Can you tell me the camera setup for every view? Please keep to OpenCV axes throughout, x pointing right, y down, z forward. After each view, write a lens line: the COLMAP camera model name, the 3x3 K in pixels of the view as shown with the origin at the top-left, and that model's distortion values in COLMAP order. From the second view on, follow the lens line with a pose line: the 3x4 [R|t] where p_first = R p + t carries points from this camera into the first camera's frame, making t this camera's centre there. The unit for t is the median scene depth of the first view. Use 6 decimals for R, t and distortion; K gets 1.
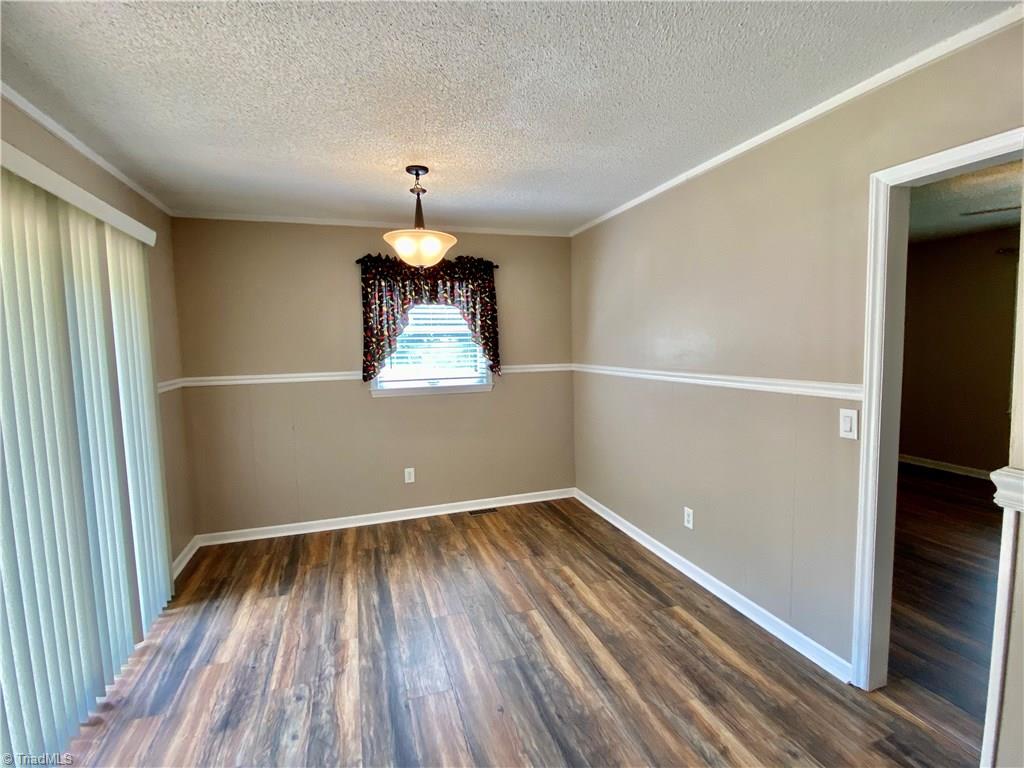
lens RADIAL K [[489.6, 0, 516.8], [0, 489.6, 384.6], [0, 0, 1]] dist [0.024272, -0.021830]
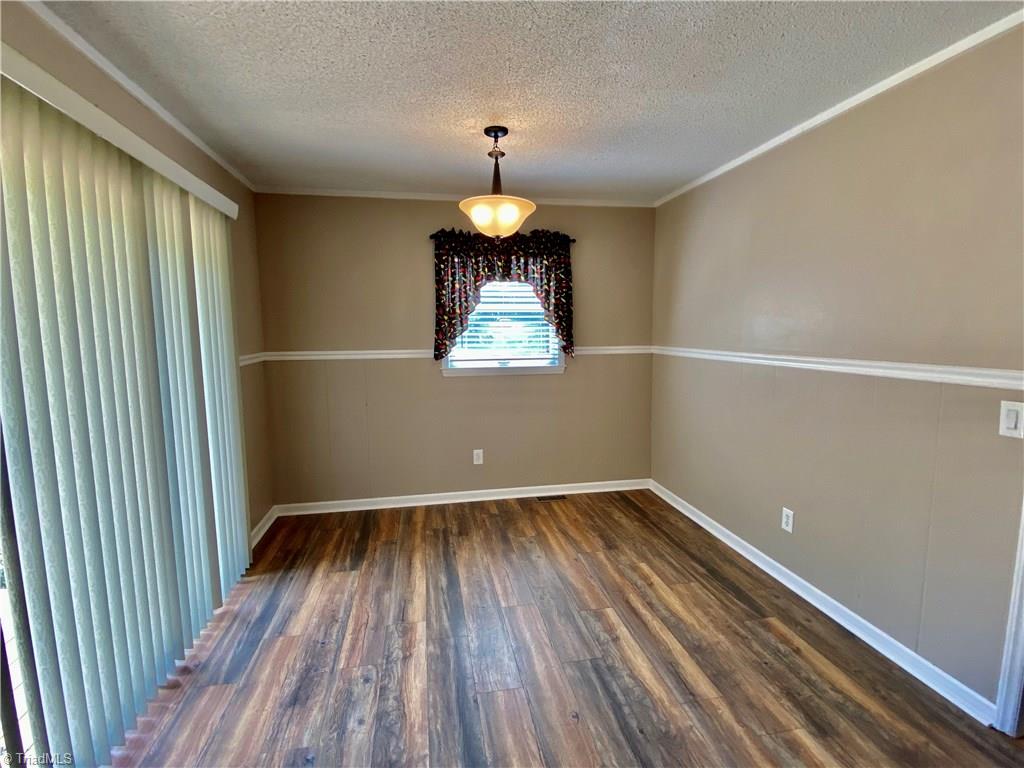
lens RADIAL K [[489.6, 0, 518.6], [0, 489.6, 383.7], [0, 0, 1]] dist [0.024272, -0.021830]
pose [[0.991523, 0.027616, -0.126966, -0.025408], [-0.024072, 0.999279, 0.029359, 0.010898], [0.127686, -0.026054, 0.991472, 0.061295]]
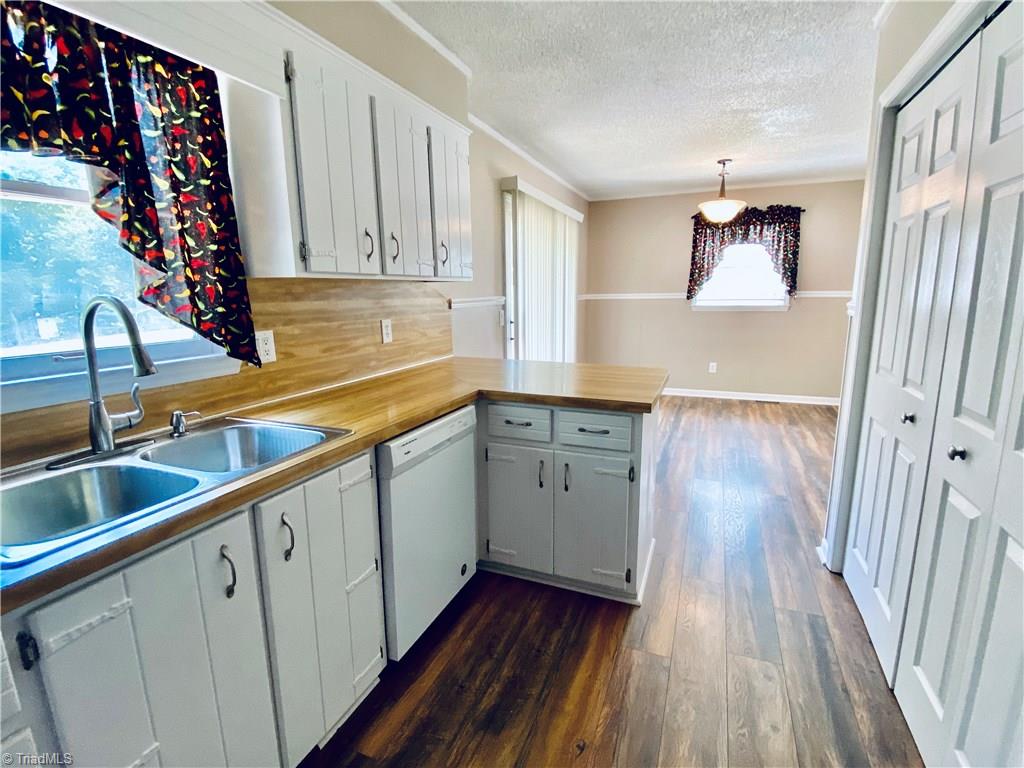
lens RADIAL K [[489.6, 0, 512.7], [0, 489.6, 385.9], [0, 0, 1]] dist [0.024272, -0.021830]
pose [[0.756512, 0.137060, -0.639456, 0.365917], [-0.059810, 0.988194, 0.141050, 0.097096], [0.651239, -0.068460, 0.755778, -0.653149]]
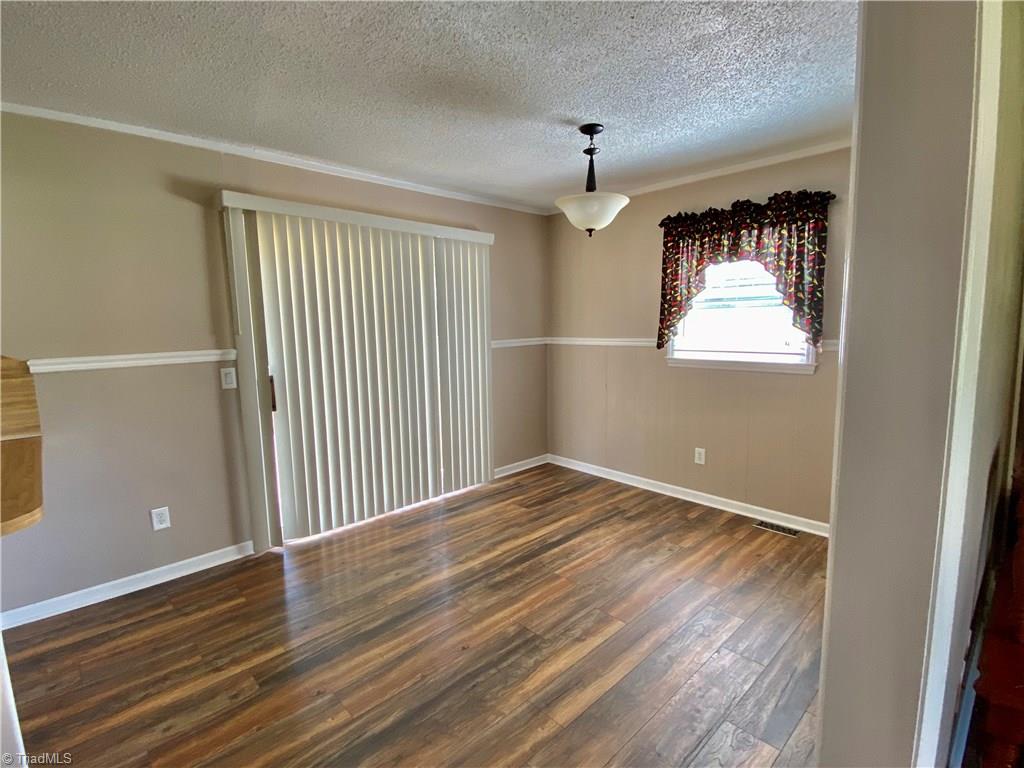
lens RADIAL K [[489.6, 0, 507.5], [0, 489.6, 385.2], [0, 0, 1]] dist [0.024272, -0.021830]
pose [[0.418539, 0.135295, -0.898065, 0.596909], [-0.071235, 0.990686, 0.116050, -0.034109], [0.905401, 0.015402, 0.424278, 0.400920]]
